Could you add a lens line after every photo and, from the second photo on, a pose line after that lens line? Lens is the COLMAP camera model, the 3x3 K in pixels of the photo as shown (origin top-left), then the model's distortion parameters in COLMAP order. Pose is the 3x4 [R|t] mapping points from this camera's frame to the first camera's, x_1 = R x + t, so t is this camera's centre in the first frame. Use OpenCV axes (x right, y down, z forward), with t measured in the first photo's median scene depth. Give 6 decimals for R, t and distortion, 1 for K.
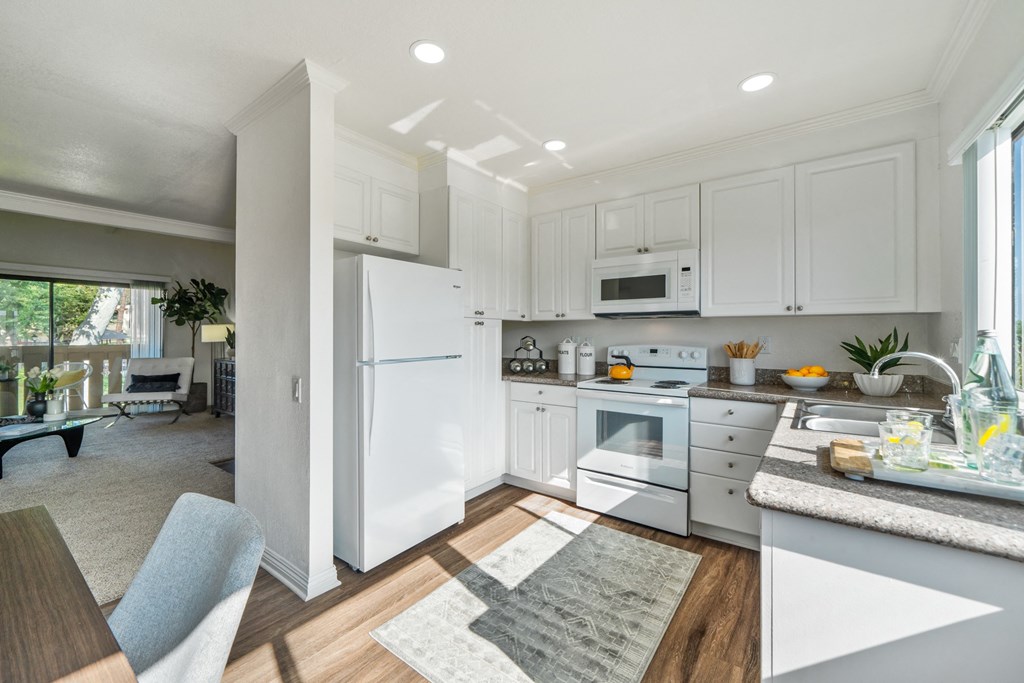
lens RADIAL K [[410.6, 0, 501.3], [0, 410.6, 338.4], [0, 0, 1]] dist [-0.002002, -0.000020]
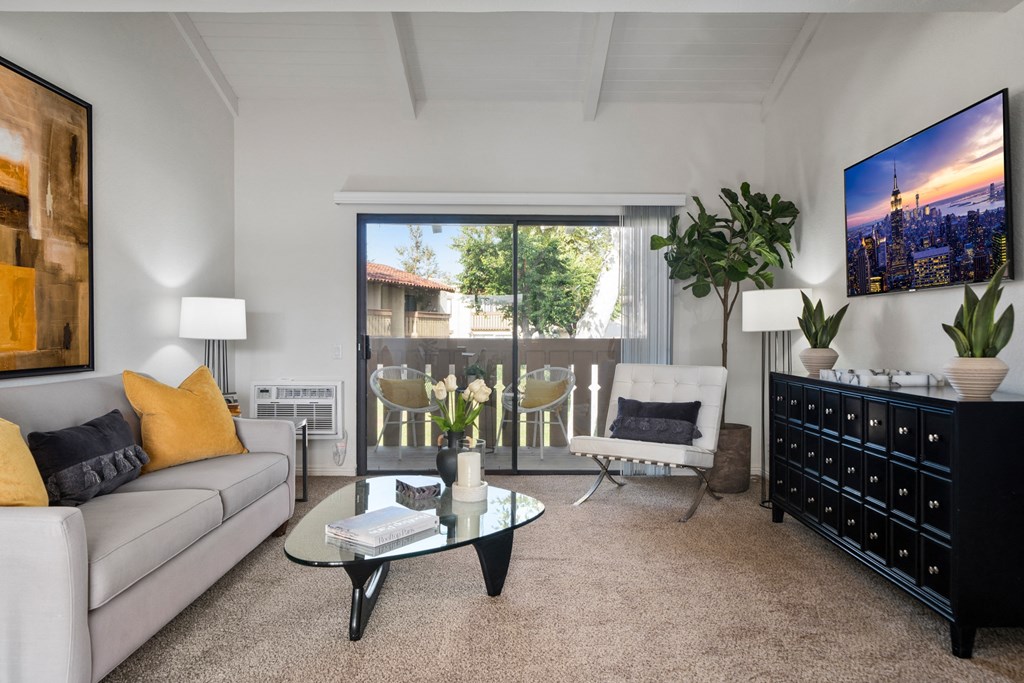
lens RADIAL K [[703.0, 0, 507.7], [0, 703.0, 342.8], [0, 0, 1]] dist [0.004614, -0.002916]
pose [[0.598032, 0.009673, -0.801414, -0.308949], [0.001414, 0.999913, 0.013124, 0.010987], [0.801471, -0.008982, 0.597967, 0.390956]]
